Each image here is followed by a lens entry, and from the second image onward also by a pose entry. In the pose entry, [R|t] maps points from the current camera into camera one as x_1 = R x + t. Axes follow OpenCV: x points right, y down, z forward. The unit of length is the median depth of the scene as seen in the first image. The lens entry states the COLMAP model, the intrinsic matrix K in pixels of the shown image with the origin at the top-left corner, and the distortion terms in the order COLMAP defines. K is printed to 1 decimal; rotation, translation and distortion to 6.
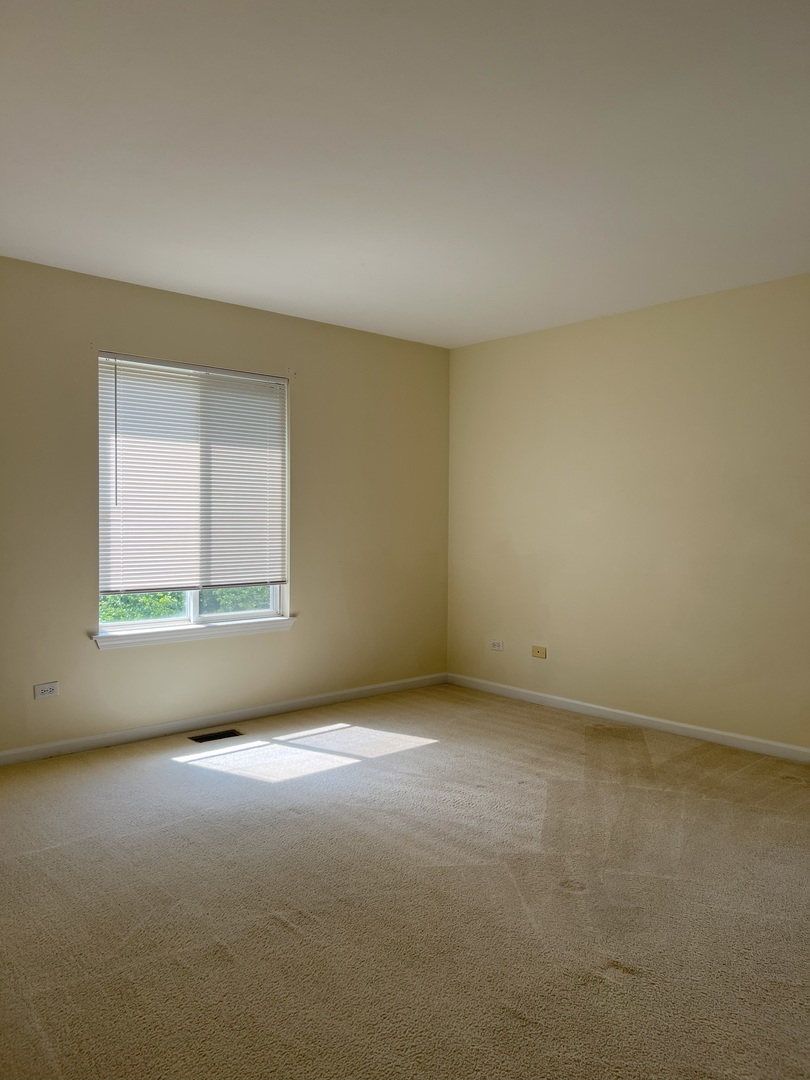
lens RADIAL K [[816.7, 0, 405.0], [0, 816.7, 540.0], [0, 0, 1]] dist [0.054846, -0.057833]
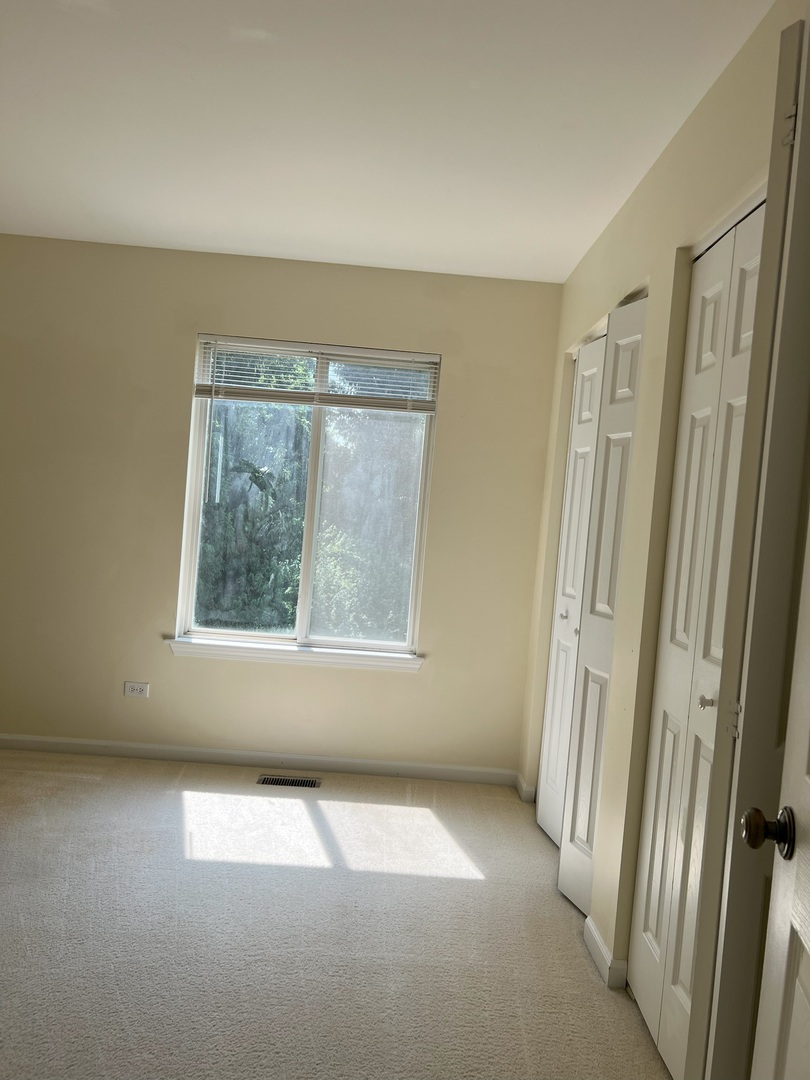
lens RADIAL K [[819.8, 0, 405.0], [0, 819.8, 540.0], [0, 0, 1]] dist [0.004546, -0.131734]
pose [[0.780224, 0.054539, -0.623118, 0.367931], [-0.088418, 0.995805, -0.023552, 0.003822], [0.619220, 0.073470, 0.781773, 0.404064]]
